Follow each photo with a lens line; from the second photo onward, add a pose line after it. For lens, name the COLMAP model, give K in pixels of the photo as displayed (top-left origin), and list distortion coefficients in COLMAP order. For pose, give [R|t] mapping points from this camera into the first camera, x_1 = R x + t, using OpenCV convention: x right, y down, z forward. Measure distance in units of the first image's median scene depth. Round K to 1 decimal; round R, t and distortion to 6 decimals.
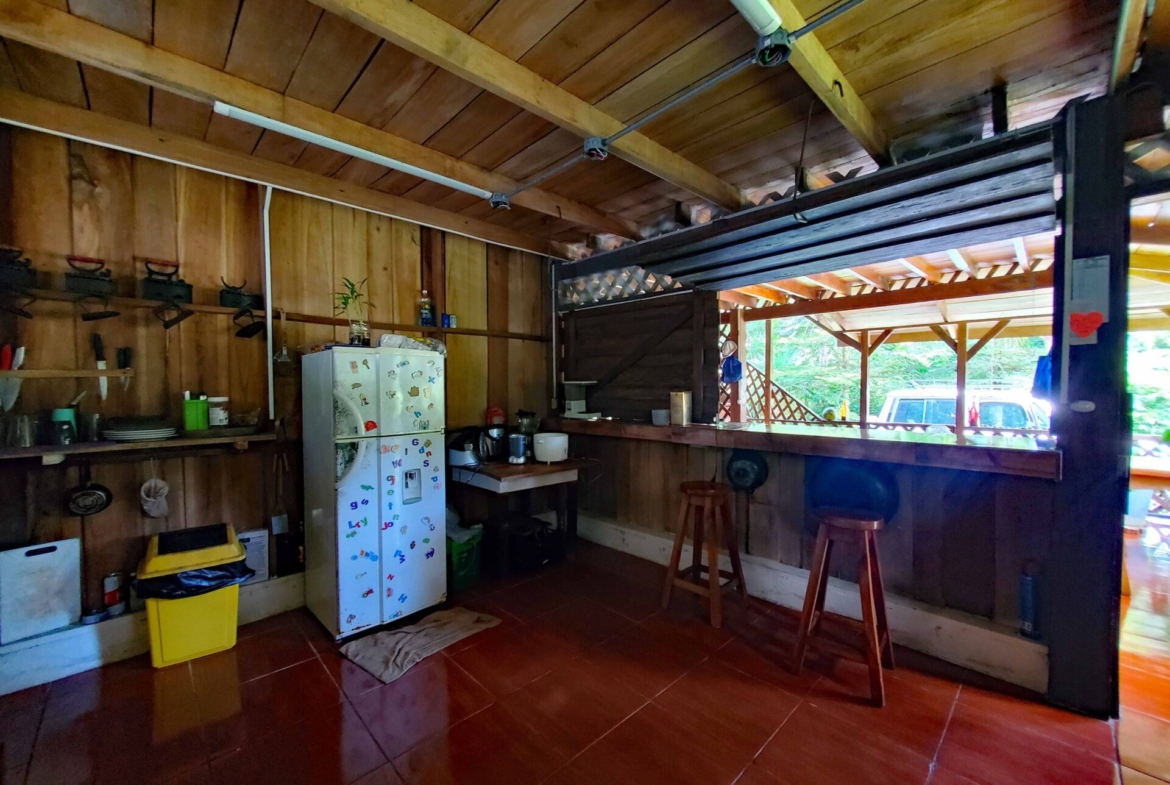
lens RADIAL K [[463.8, 0, 598.1], [0, 463.8, 398.0], [0, 0, 1]] dist [0.006017, -0.000017]
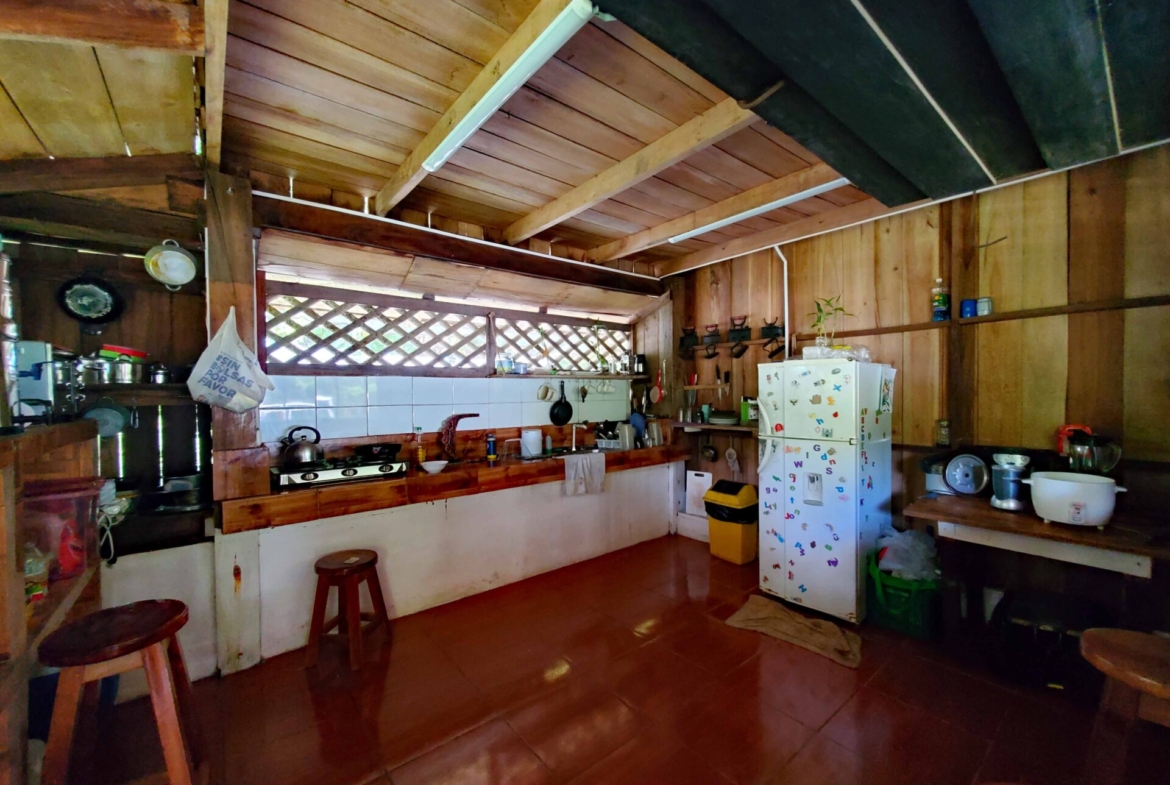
lens RADIAL K [[464.1, 0, 593.7], [0, 464.1, 398.5], [0, 0, 1]] dist [0.002424, -0.000049]
pose [[-0.093472, 0.019311, -0.995435, 0.388266], [-0.009877, 0.999745, 0.020322, -0.018191], [0.995573, 0.011731, -0.093257, 0.335449]]
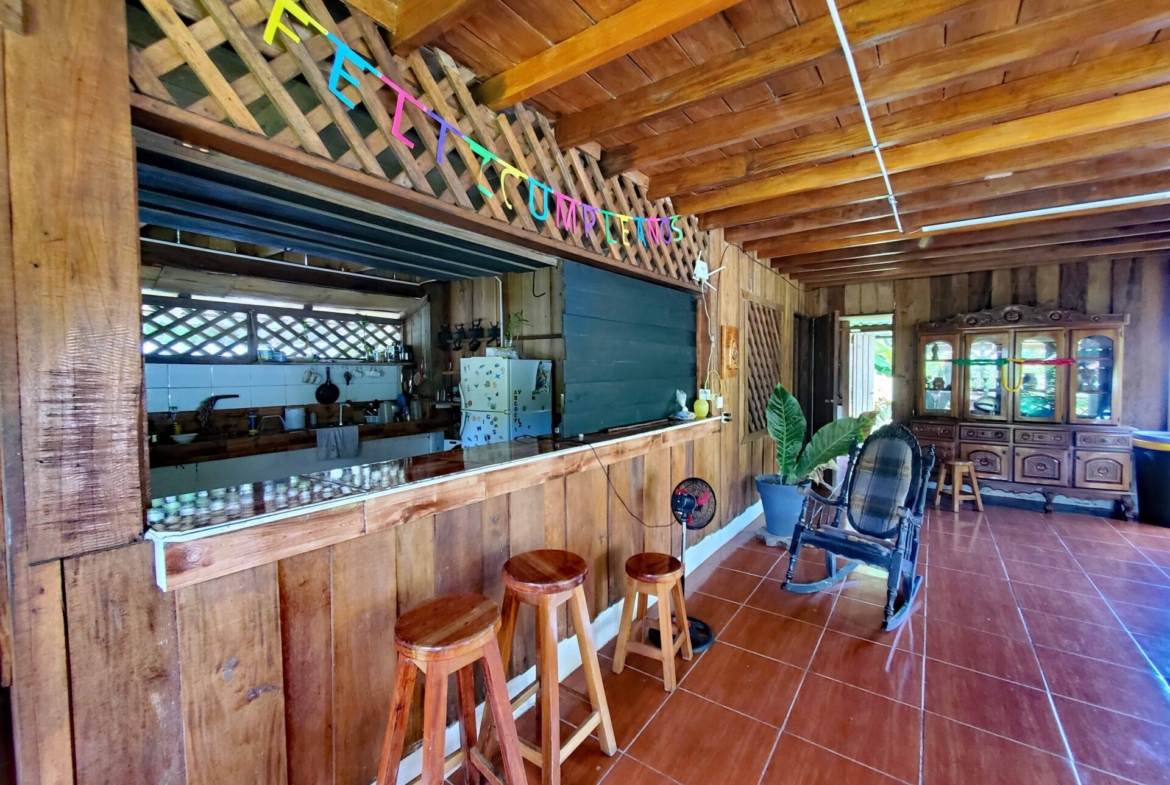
lens RADIAL K [[473.6, 0, 594.4], [0, 473.6, 387.5], [0, 0, 1]] dist [-0.001605, -0.000307]
pose [[0.169814, 0.038634, -0.984719, 0.678437], [-0.018628, 0.999179, 0.035989, -0.036599], [0.985300, 0.012232, 0.170394, 0.606368]]
